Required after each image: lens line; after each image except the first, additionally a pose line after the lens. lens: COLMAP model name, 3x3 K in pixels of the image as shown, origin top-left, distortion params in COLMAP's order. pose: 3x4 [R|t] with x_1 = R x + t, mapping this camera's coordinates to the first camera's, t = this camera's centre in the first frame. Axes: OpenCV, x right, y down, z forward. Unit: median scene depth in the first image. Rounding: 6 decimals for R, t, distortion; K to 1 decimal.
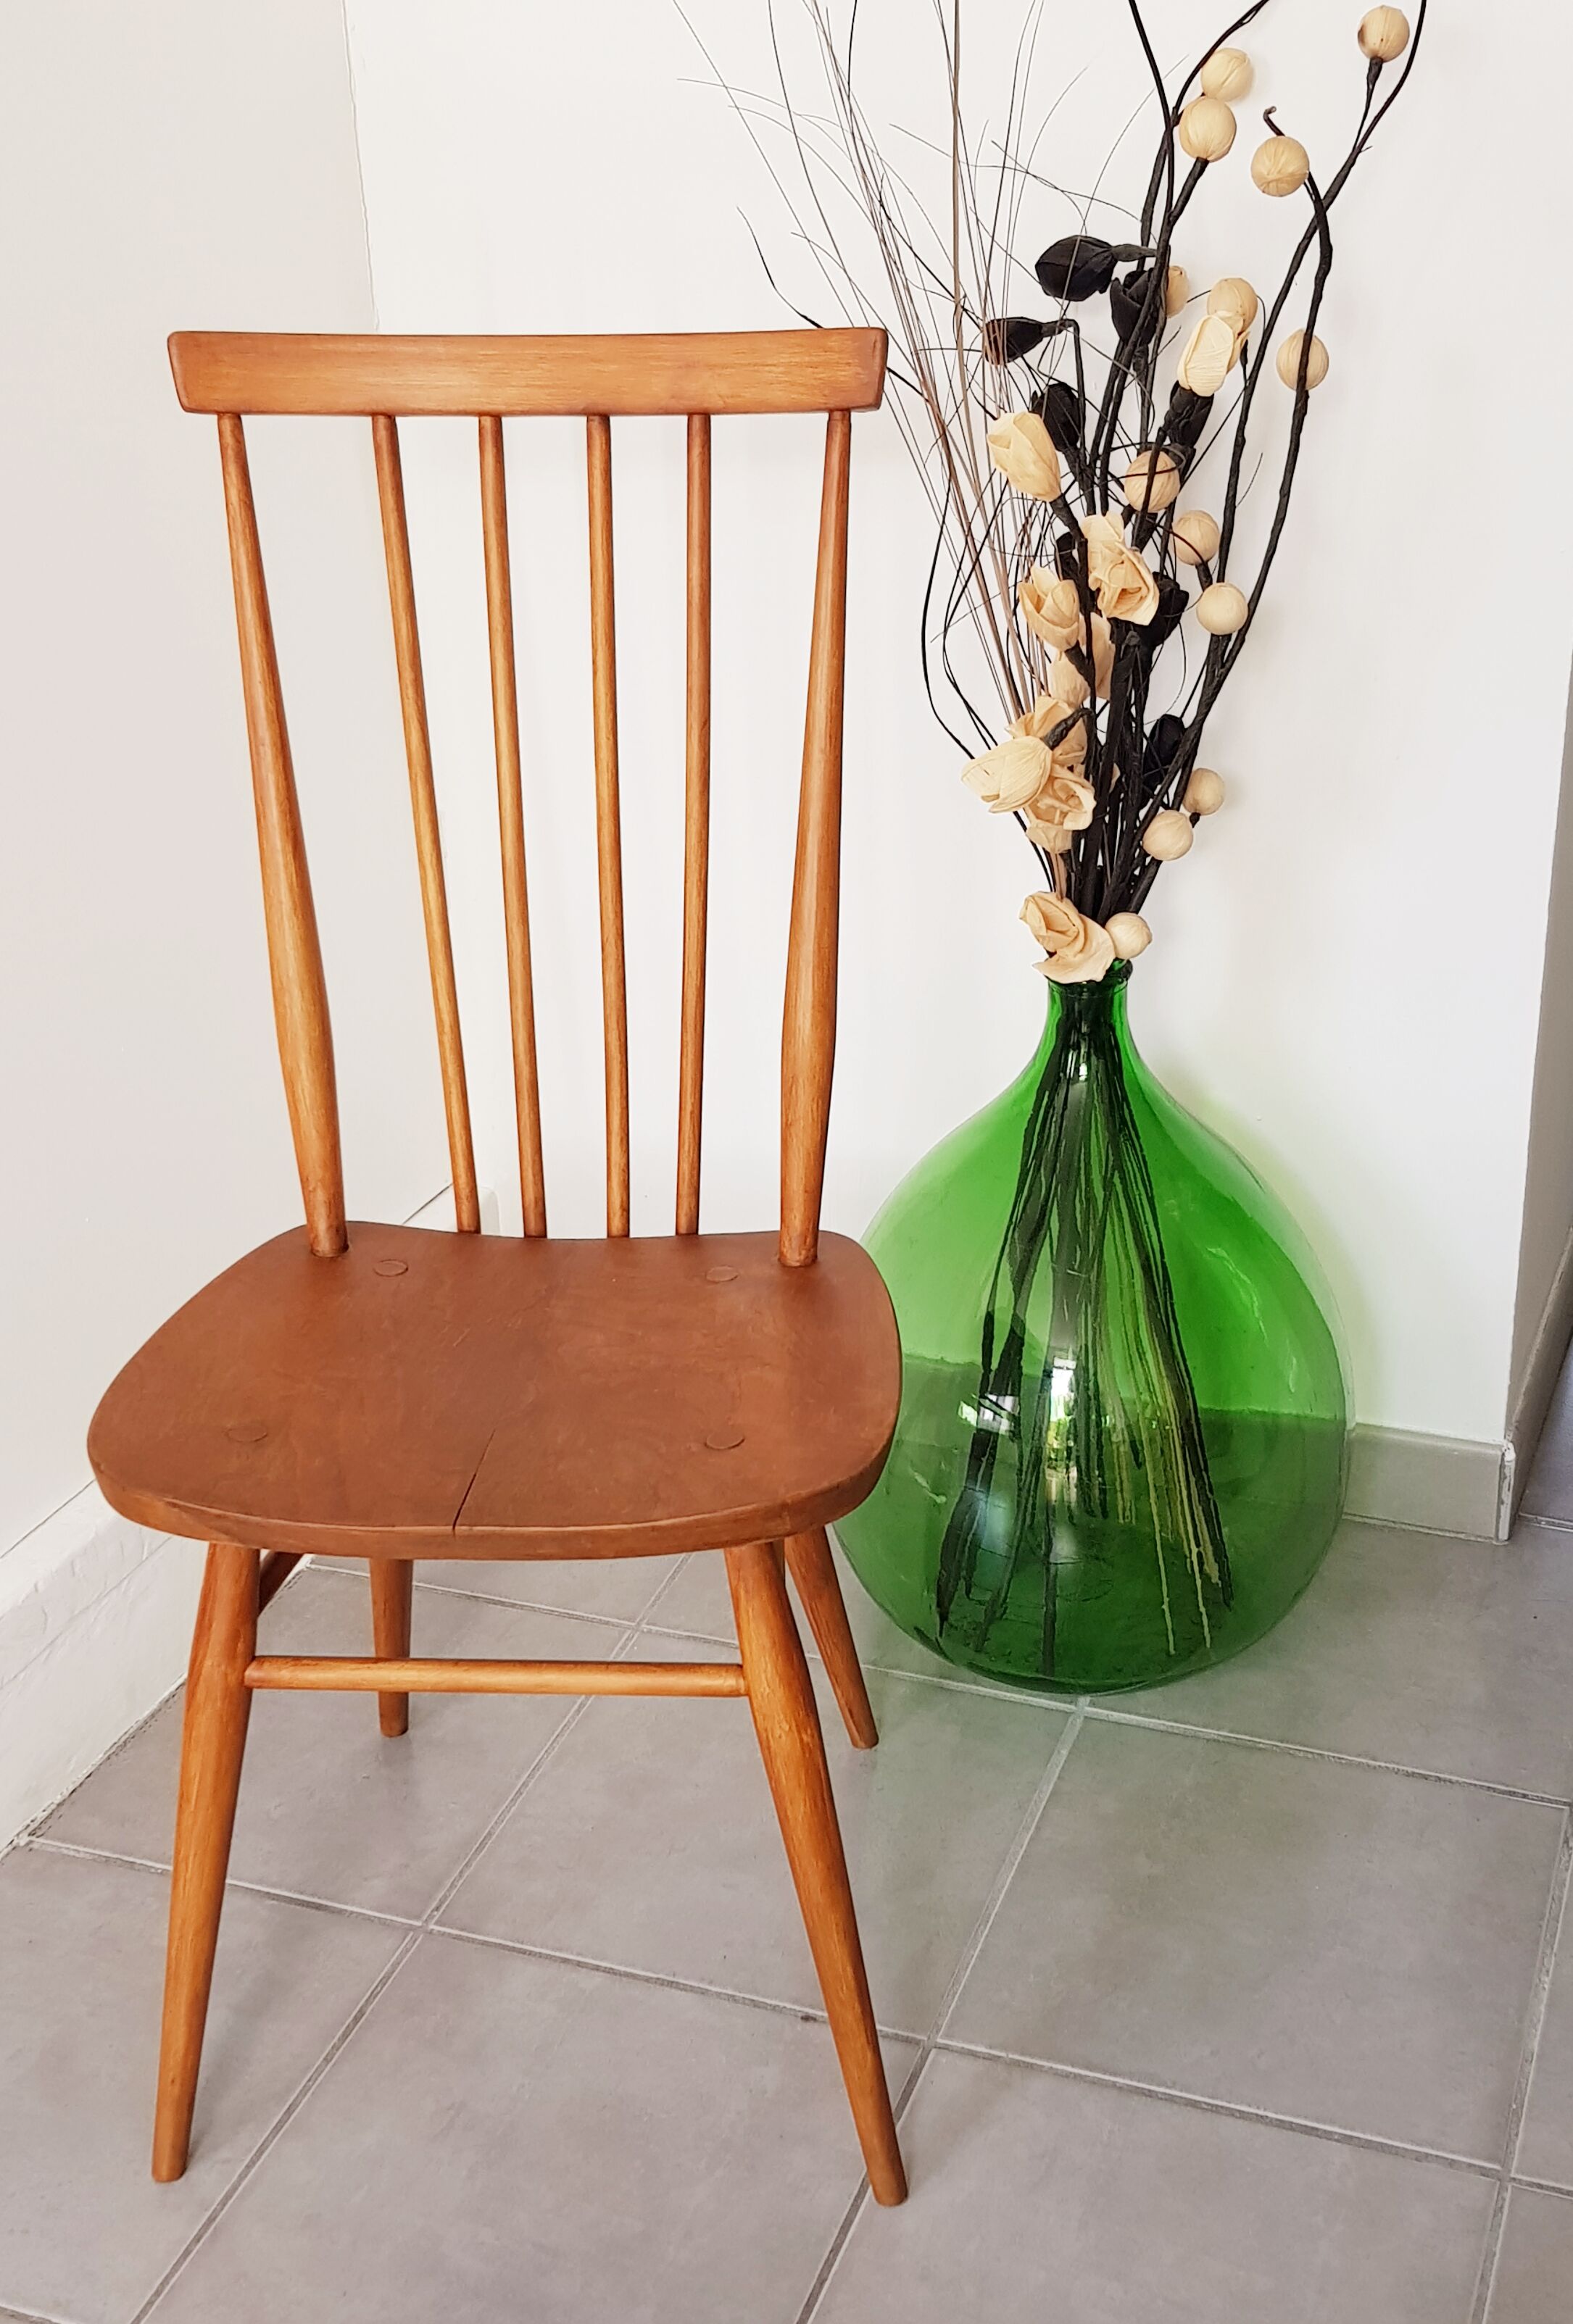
lens RADIAL K [[2833.7, 0, 897.8], [0, 2833.7, 1156.3], [0, 0, 1]] dist [0.045761, -0.049885]
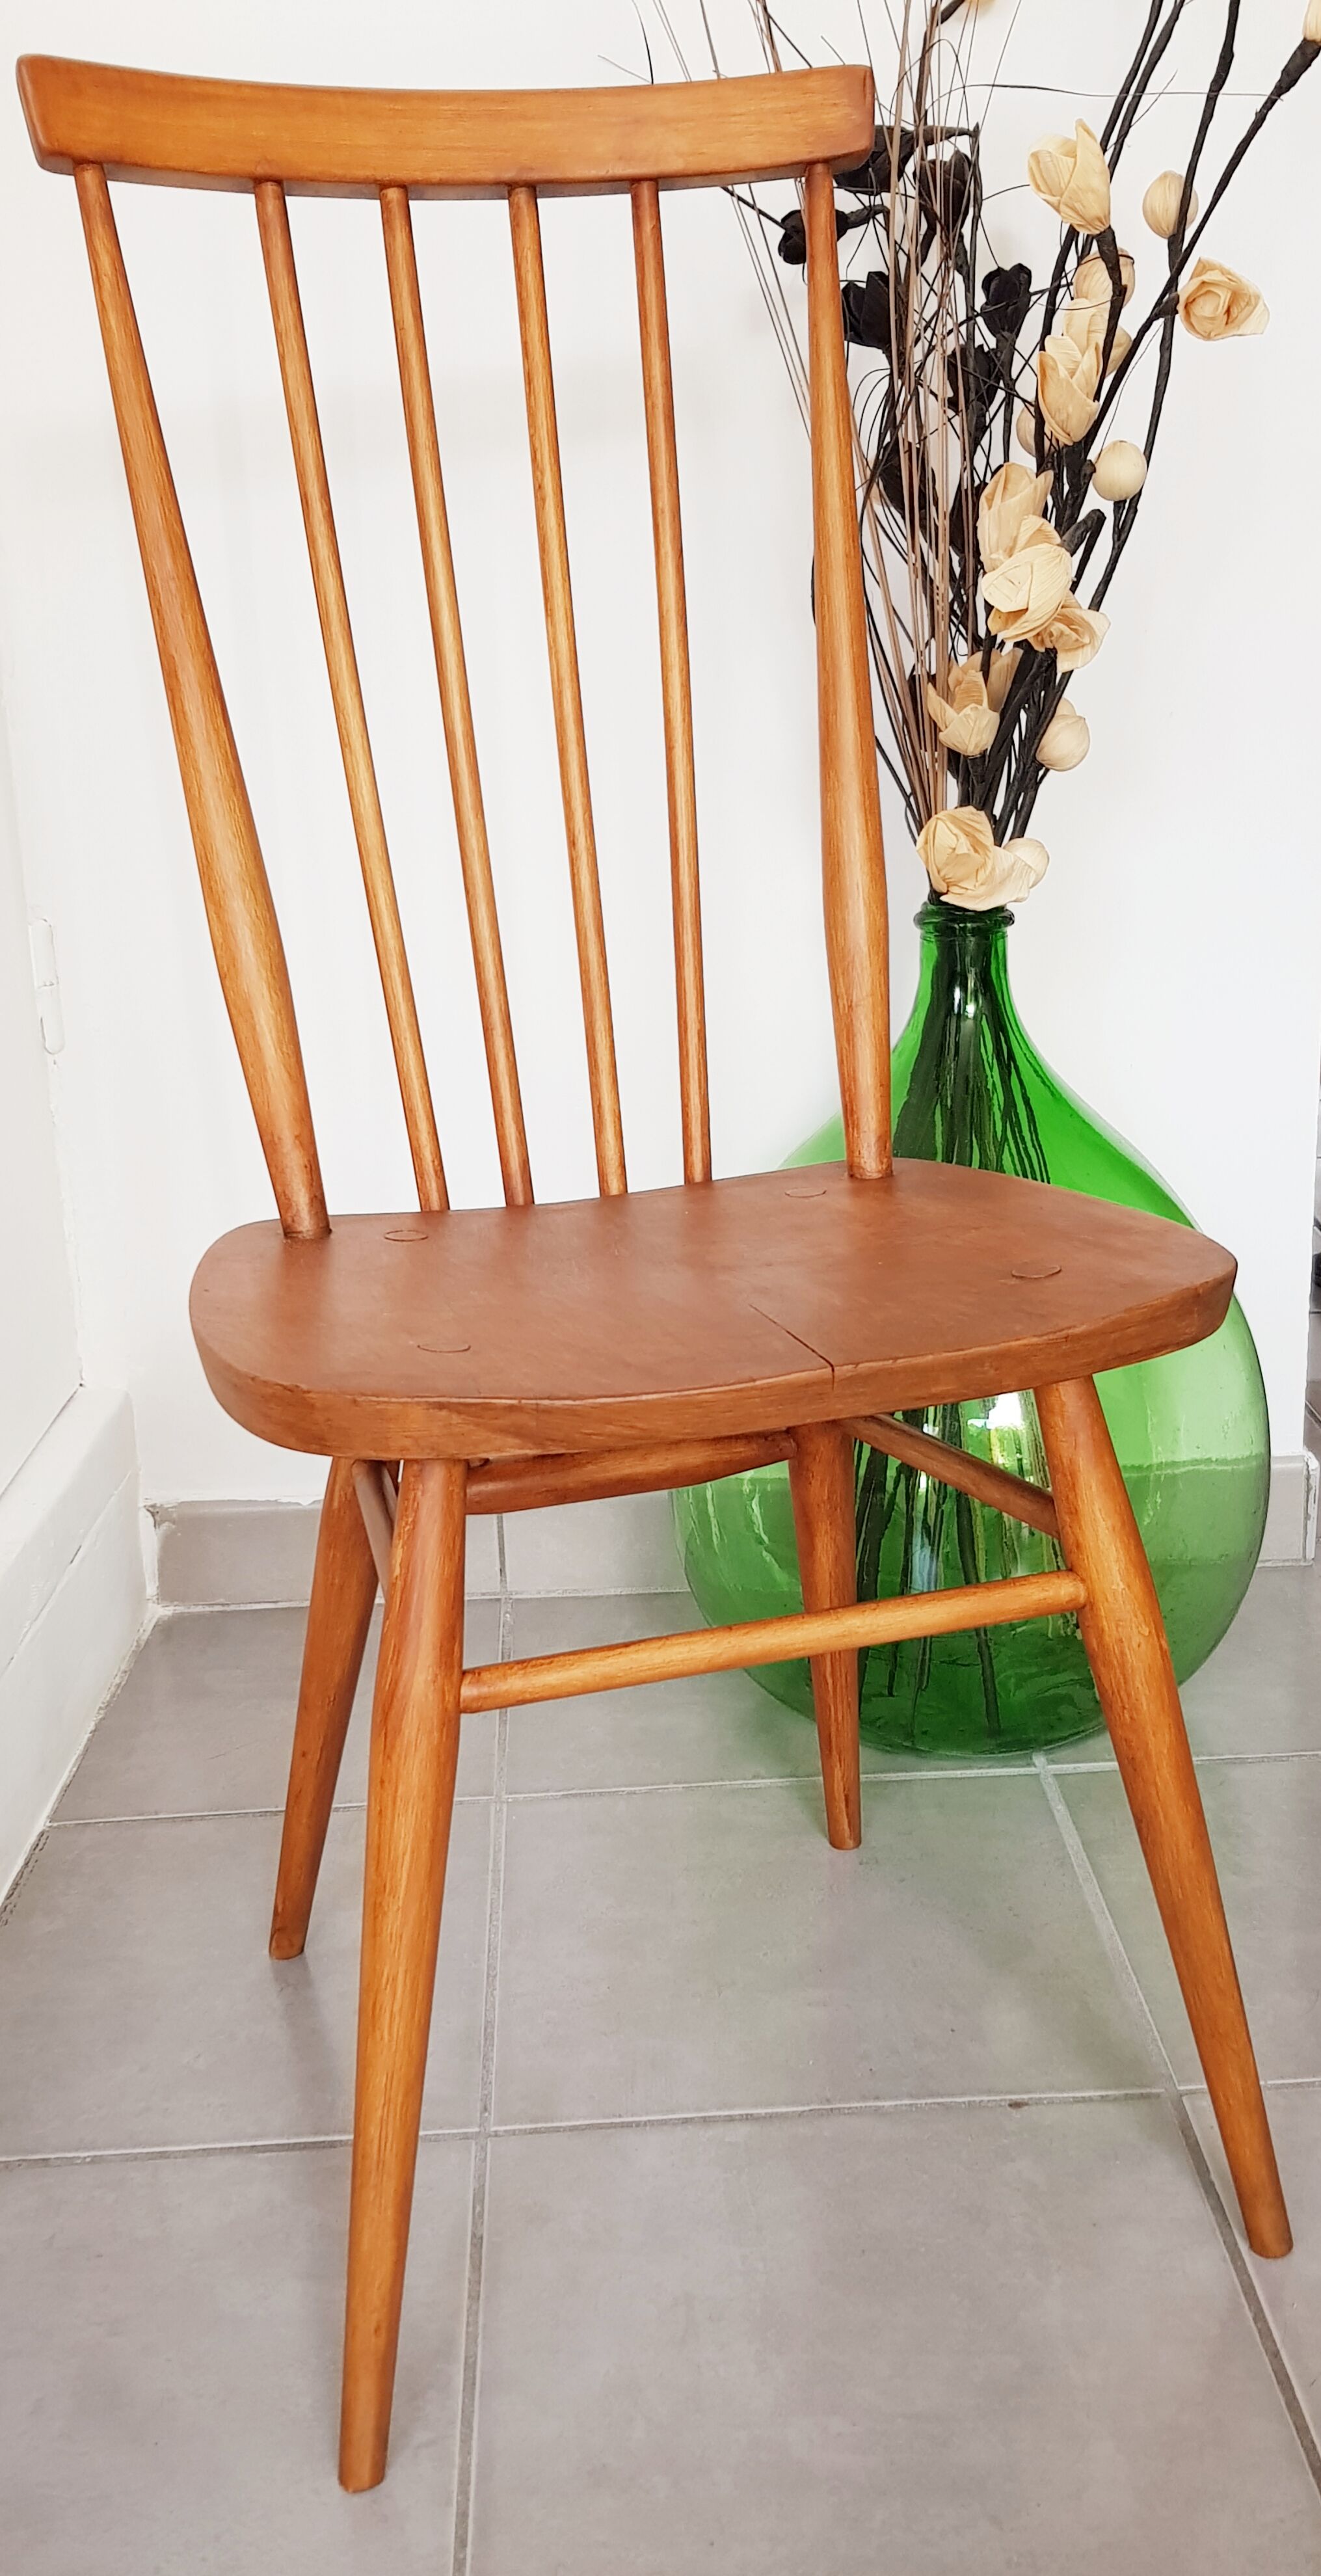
lens RADIAL K [[2555.4, 0, 697.5], [0, 2555.4, 1331.2], [0, 0, 1]] dist [0.018922, -0.013208]
pose [[0.929092, -0.123446, 0.348639, -0.348912], [0.174246, 0.977581, -0.118209, 0.161251], [-0.326230, 0.170576, 0.929773, 0.320928]]
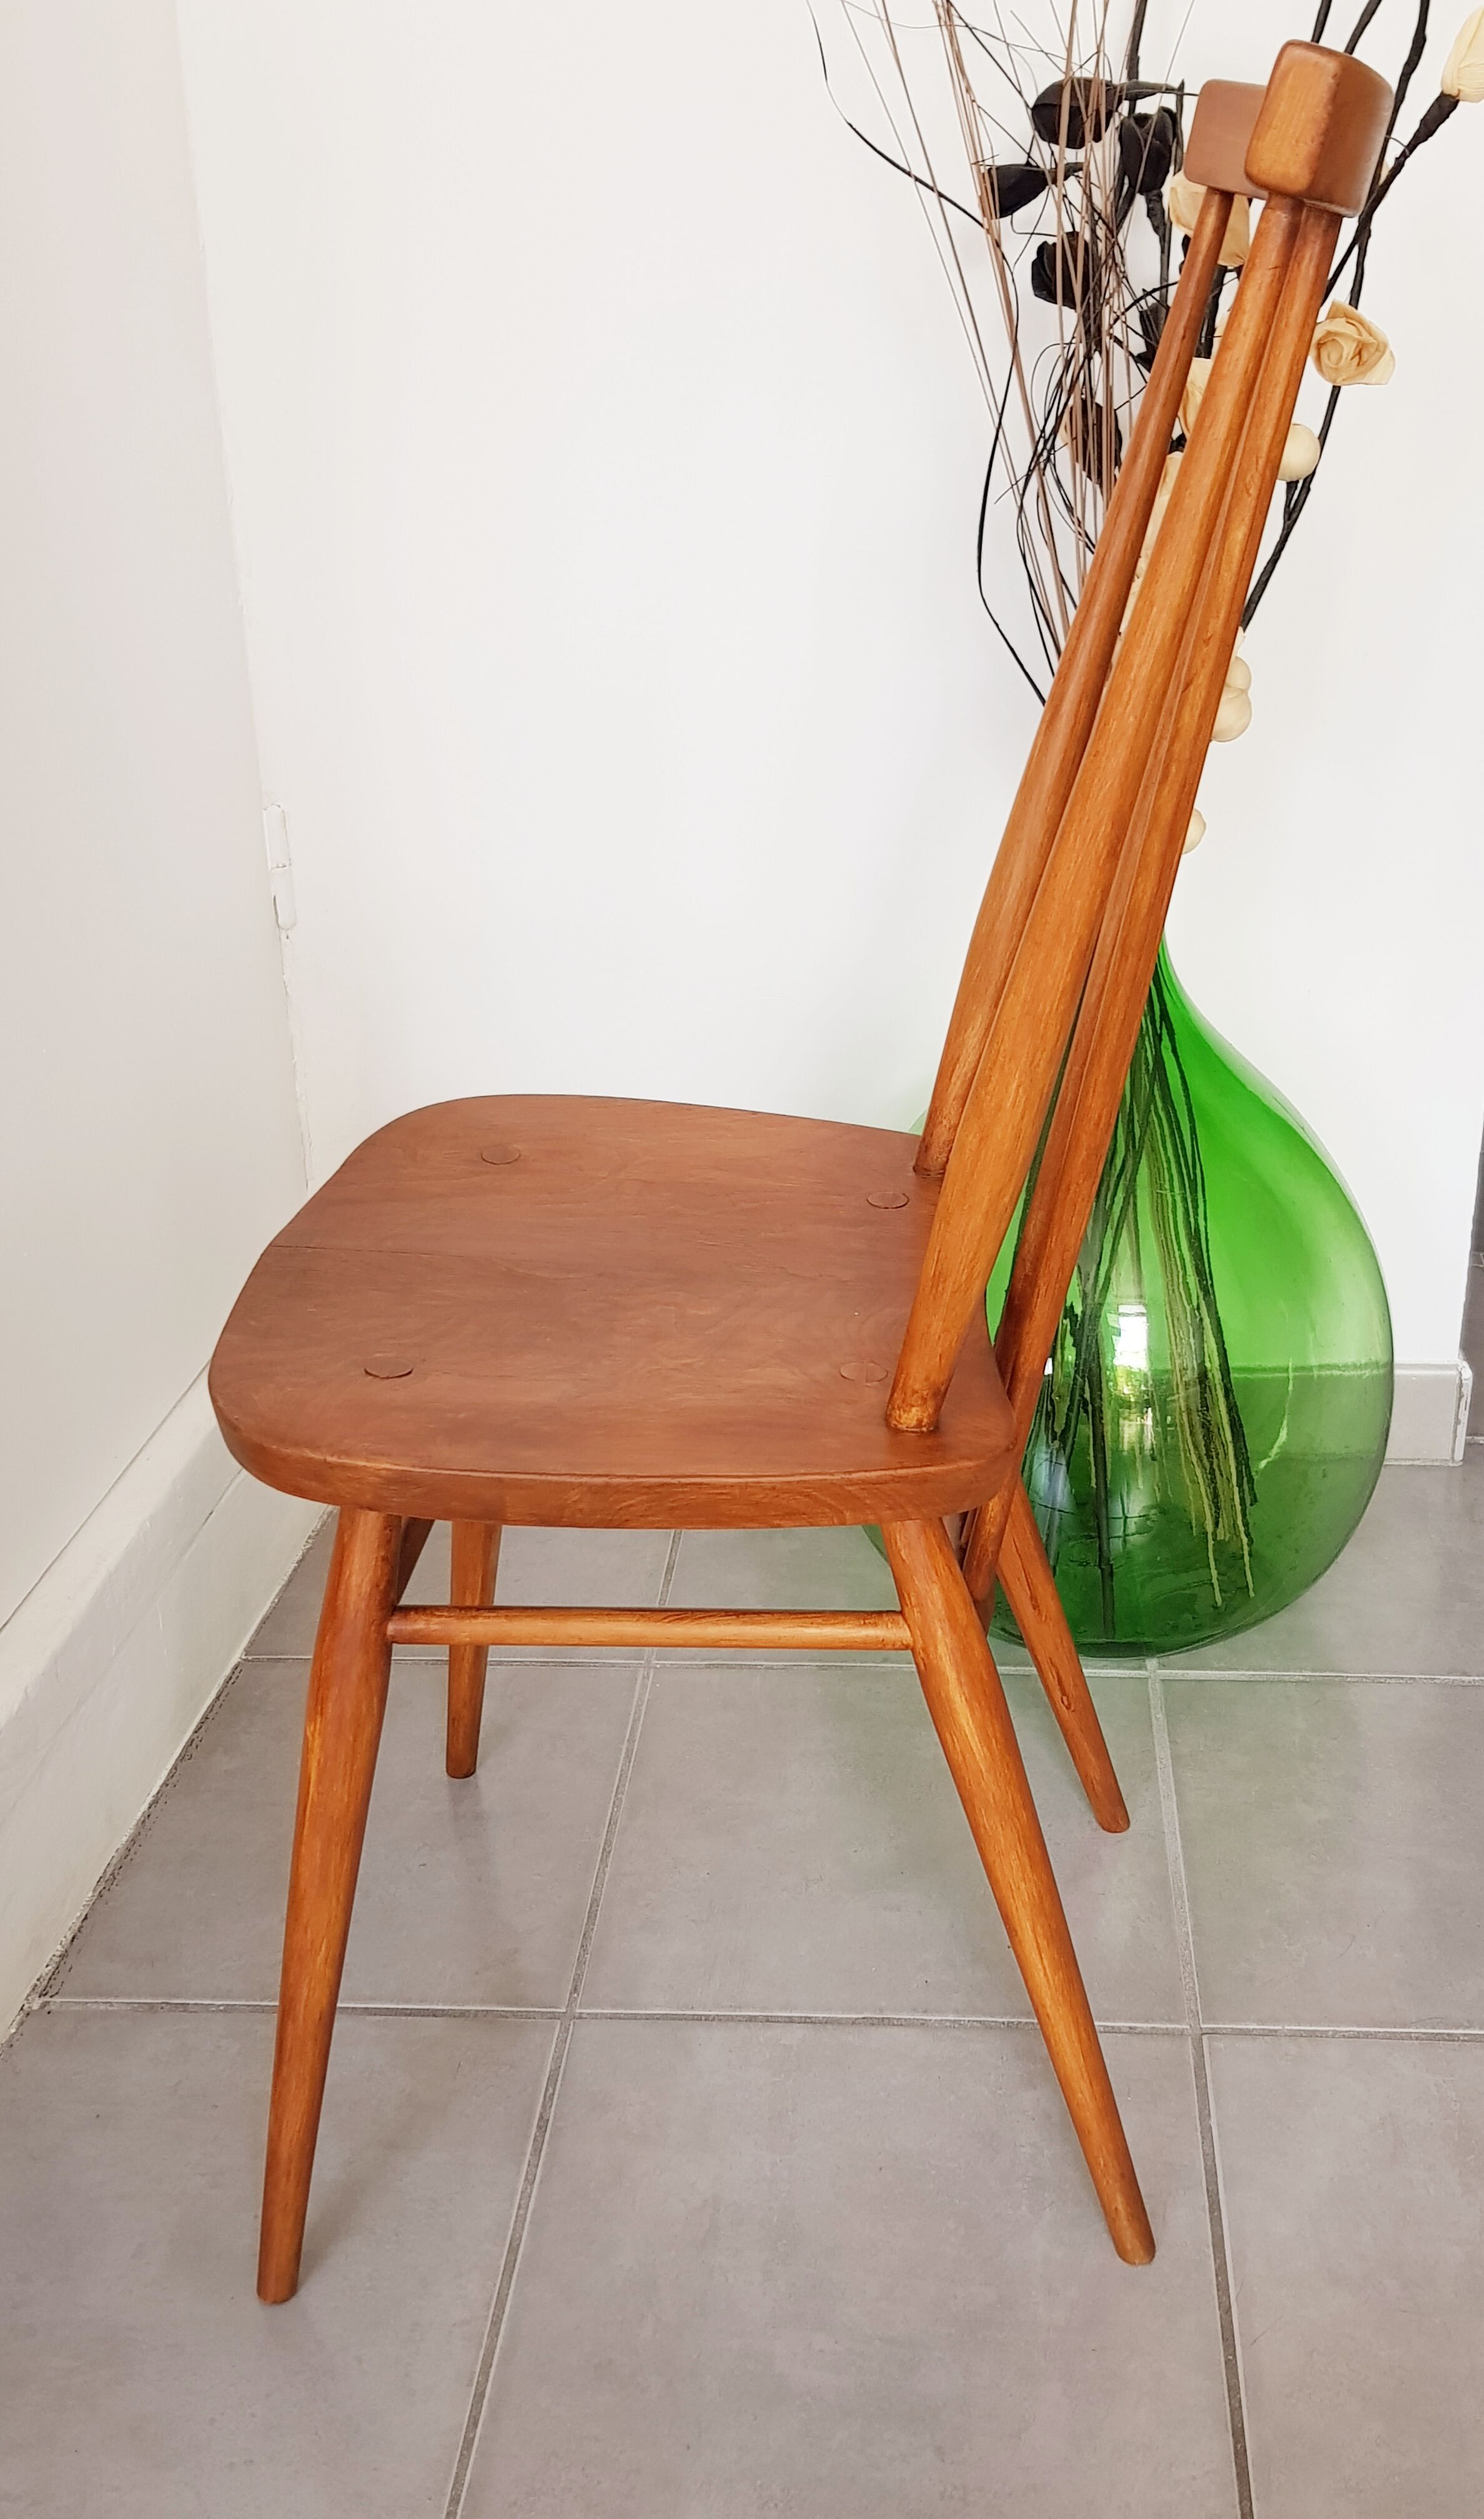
lens RADIAL K [[2461.8, 0, 859.1], [0, 2461.8, 1265.2], [0, 0, 1]] dist [0.026905, -0.020457]
pose [[0.961283, -0.102966, 0.255604, -0.266078], [0.111195, 0.993637, -0.017914, 0.074811], [-0.252133, 0.045642, 0.966616, 0.265224]]
